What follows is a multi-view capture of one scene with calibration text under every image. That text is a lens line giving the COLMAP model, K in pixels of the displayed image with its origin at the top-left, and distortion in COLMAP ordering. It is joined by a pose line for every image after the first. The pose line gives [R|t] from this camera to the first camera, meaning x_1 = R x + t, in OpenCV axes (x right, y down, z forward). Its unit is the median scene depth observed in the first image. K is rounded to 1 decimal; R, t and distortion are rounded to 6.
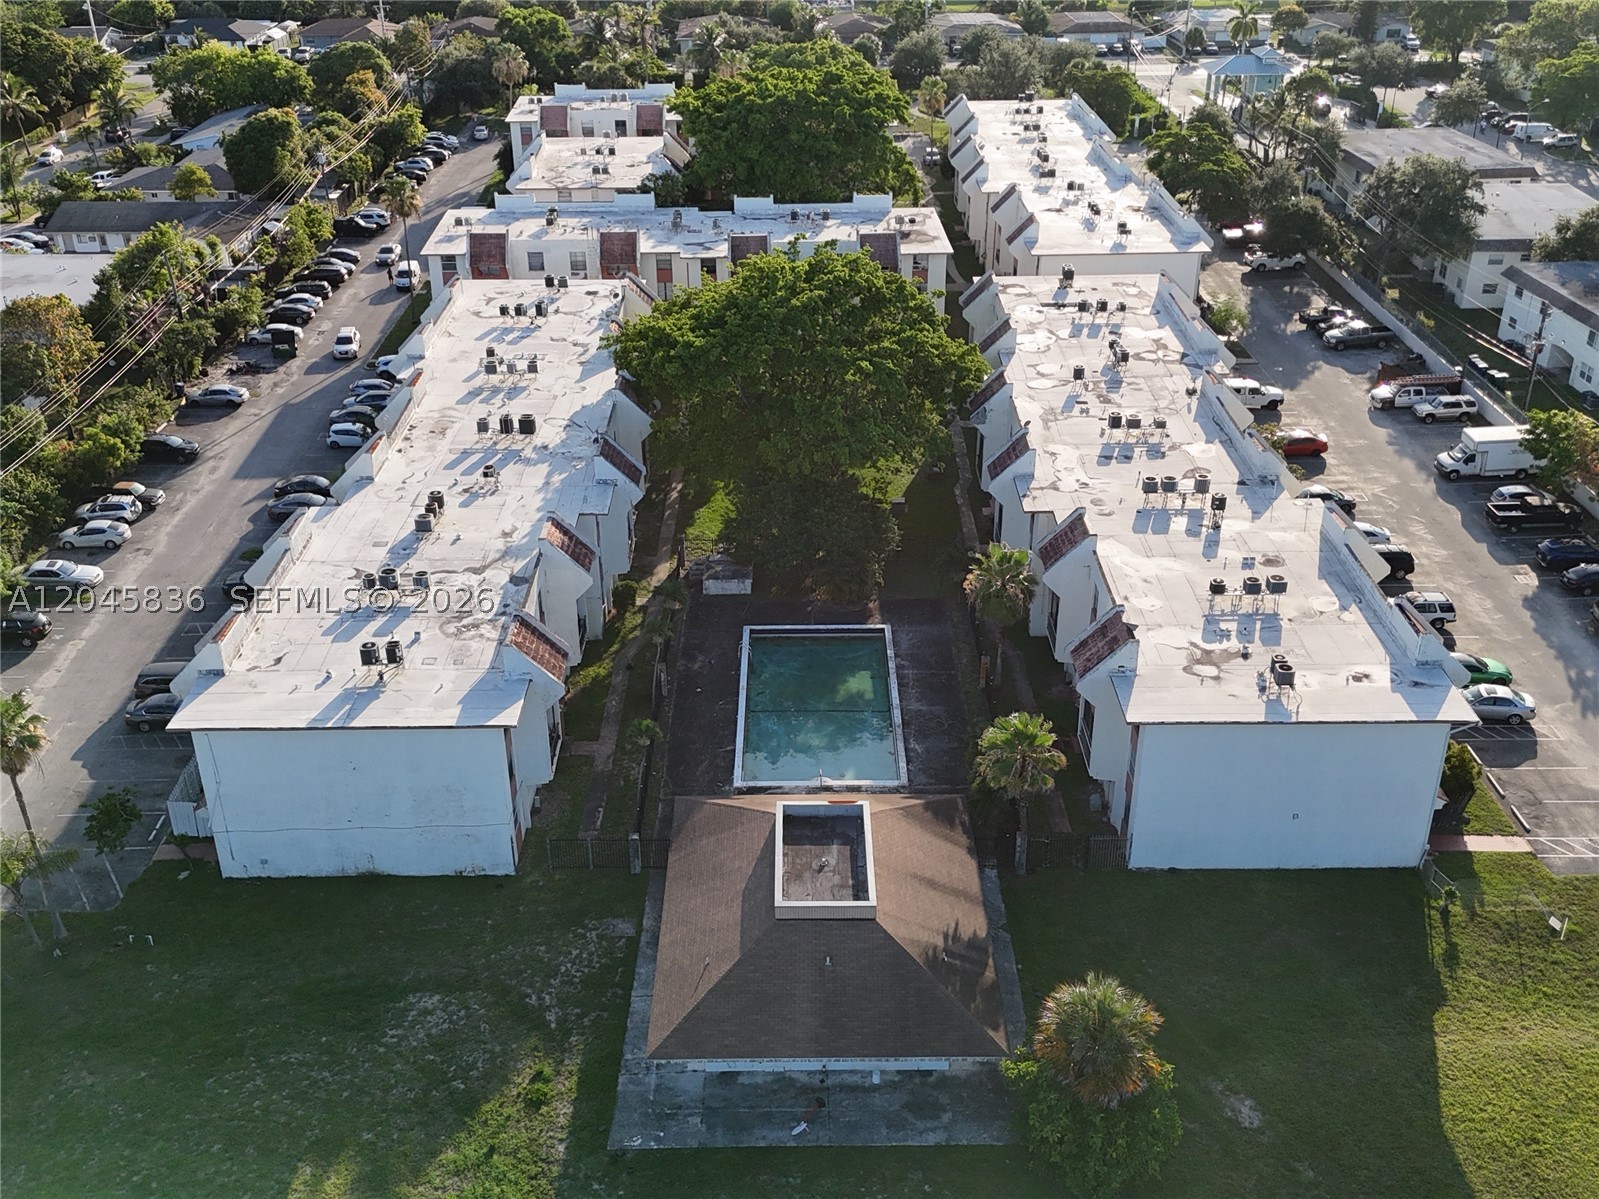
lens RADIAL K [[1553.9, 0, 827.5], [0, 1553.9, 599.2], [0, 0, 1]] dist [0.103100, -0.104953]
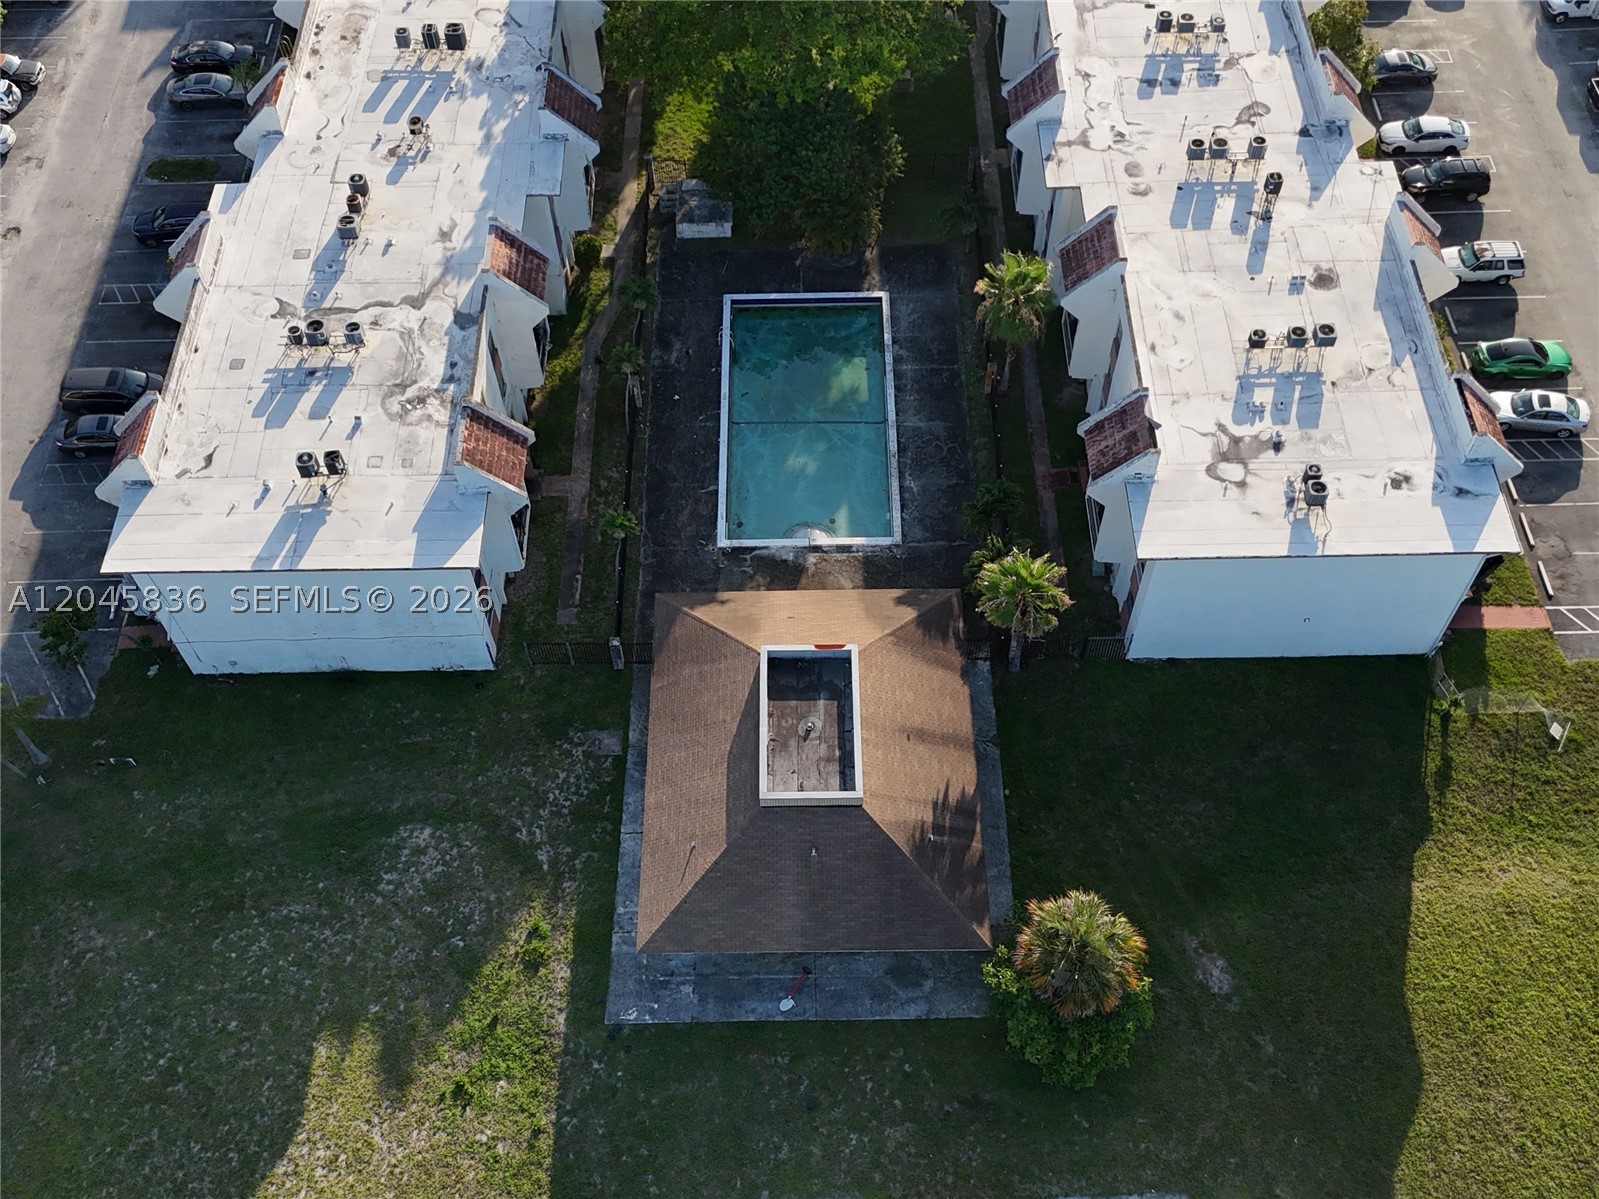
lens RADIAL K [[1565.7, 0, 826.9], [0, 1565.7, 600.1], [0, 0, 1]] dist [0.096751, -0.113977]
pose [[0.999986, -0.002704, -0.004499, 0.011280], [0.004449, 0.891441, 0.453114, -0.305973], [0.002786, -0.453128, 0.891441, 0.151008]]
